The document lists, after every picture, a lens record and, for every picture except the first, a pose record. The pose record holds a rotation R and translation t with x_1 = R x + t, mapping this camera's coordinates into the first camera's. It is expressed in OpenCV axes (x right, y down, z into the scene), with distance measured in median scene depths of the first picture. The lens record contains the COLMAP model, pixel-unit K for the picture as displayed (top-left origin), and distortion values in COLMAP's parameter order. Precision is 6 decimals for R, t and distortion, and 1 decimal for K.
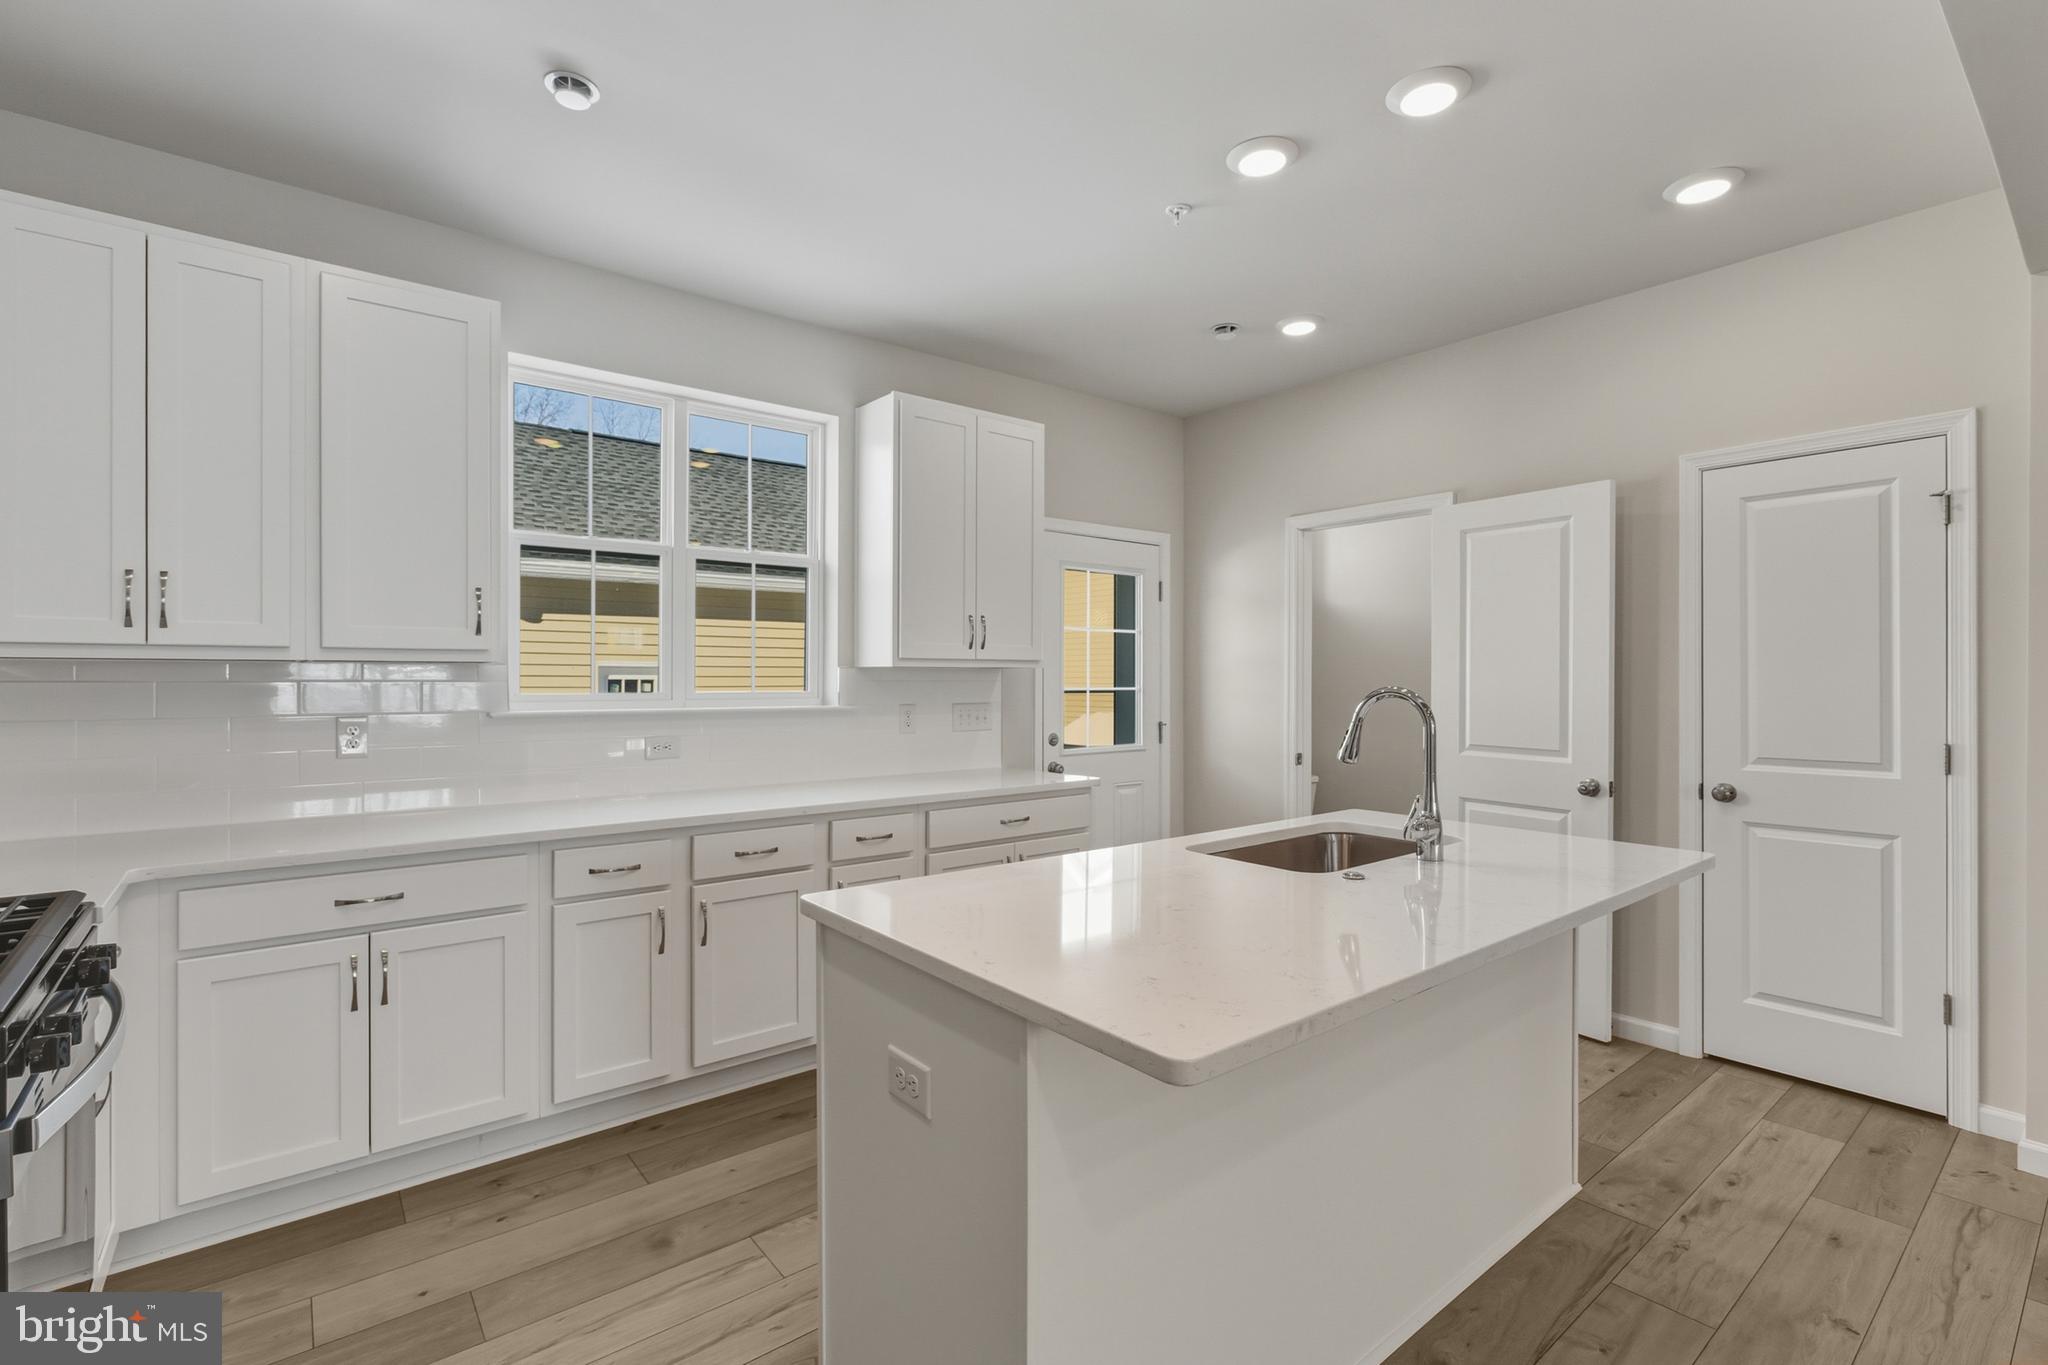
lens RADIAL K [[920.7, 0, 1026.4], [0, 920.7, 677.5], [0, 0, 1]] dist [-0.013471, 0.006481]
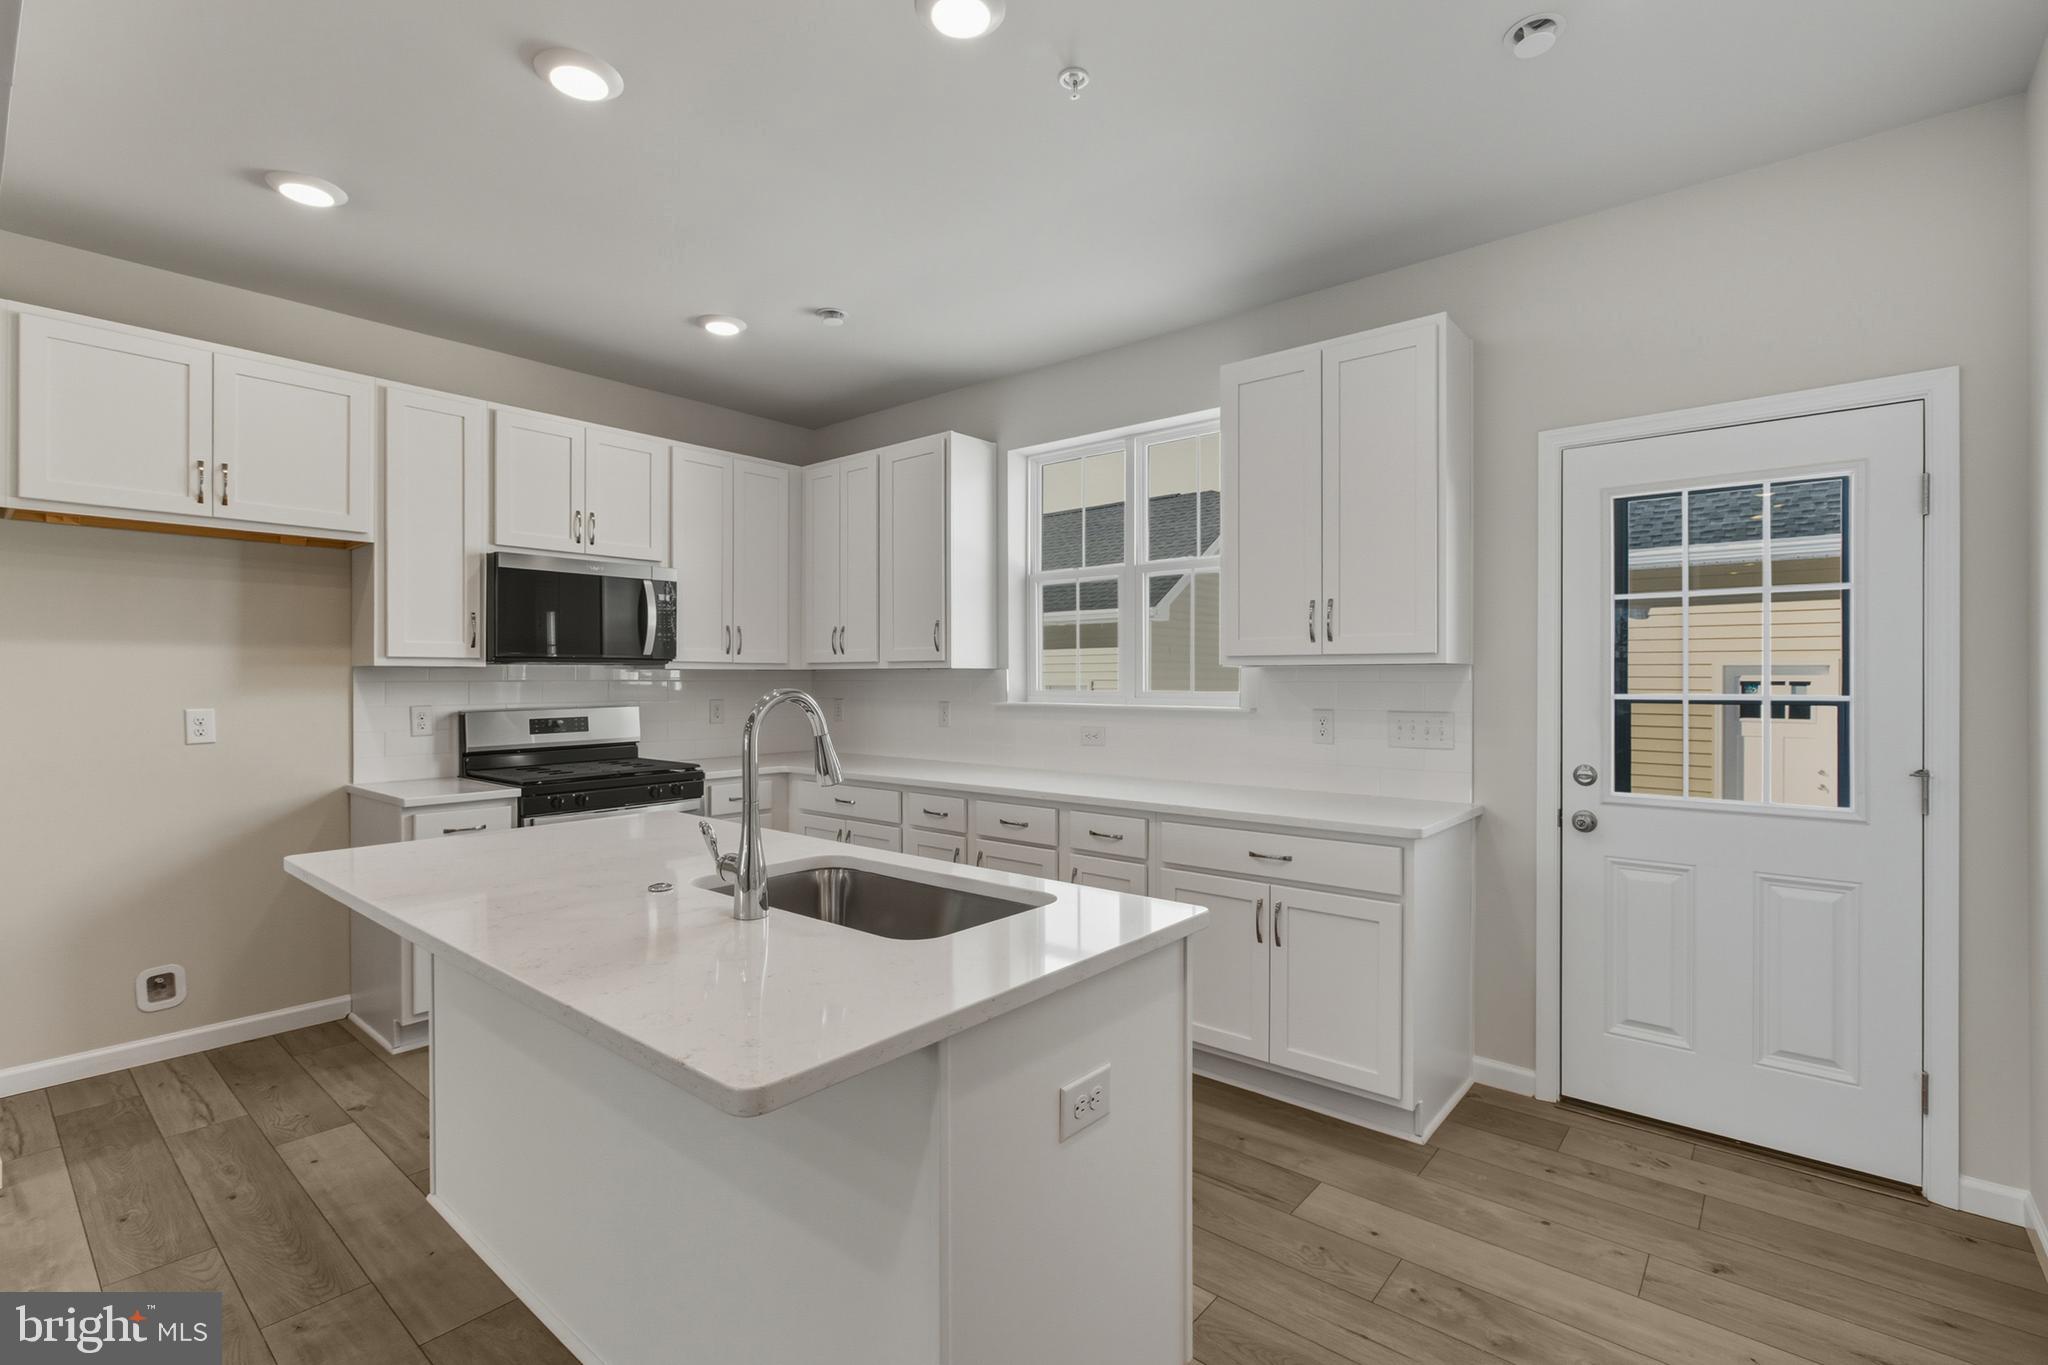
lens RADIAL K [[925.1, 0, 1026.9], [0, 925.1, 677.4], [0, 0, 1]] dist [-0.016330, 0.008559]
pose [[0.192379, -0.003018, -0.981316, 0.777165], [0.000621, 0.999995, -0.002954, 0.002665], [0.981321, -0.000041, 0.192380, 0.679491]]
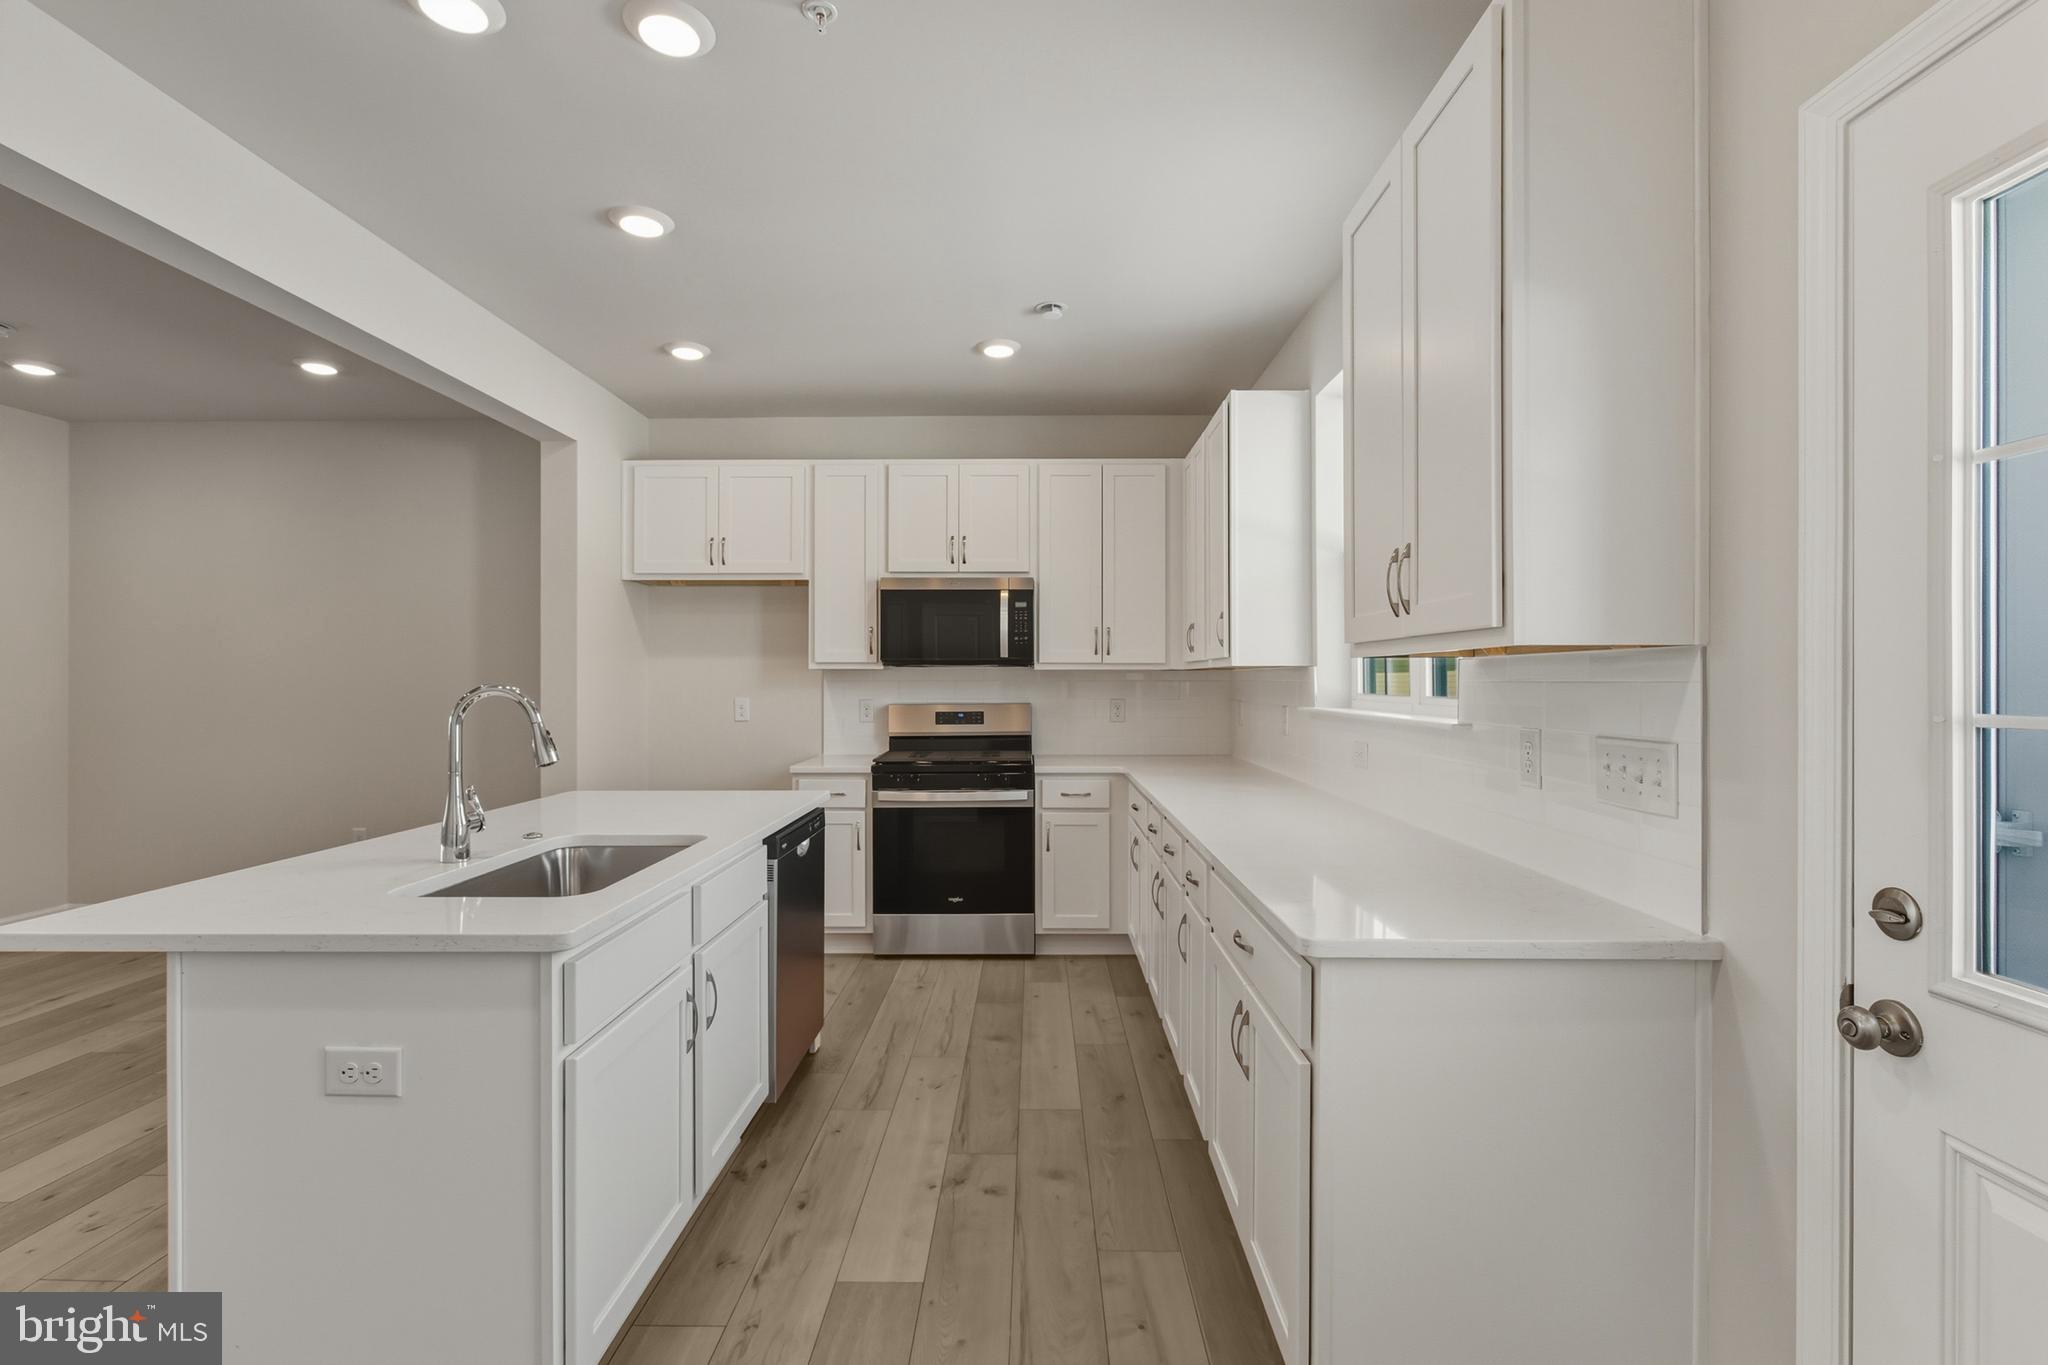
lens RADIAL K [[920.7, 0, 1026.4], [0, 920.7, 677.5], [0, 0, 1]] dist [-0.013471, 0.006481]
pose [[-0.636022, -0.003079, -0.771665, 0.507913], [0.000054, 0.999992, -0.004035, 0.004346], [0.771671, -0.002608, -0.636017, 1.317725]]
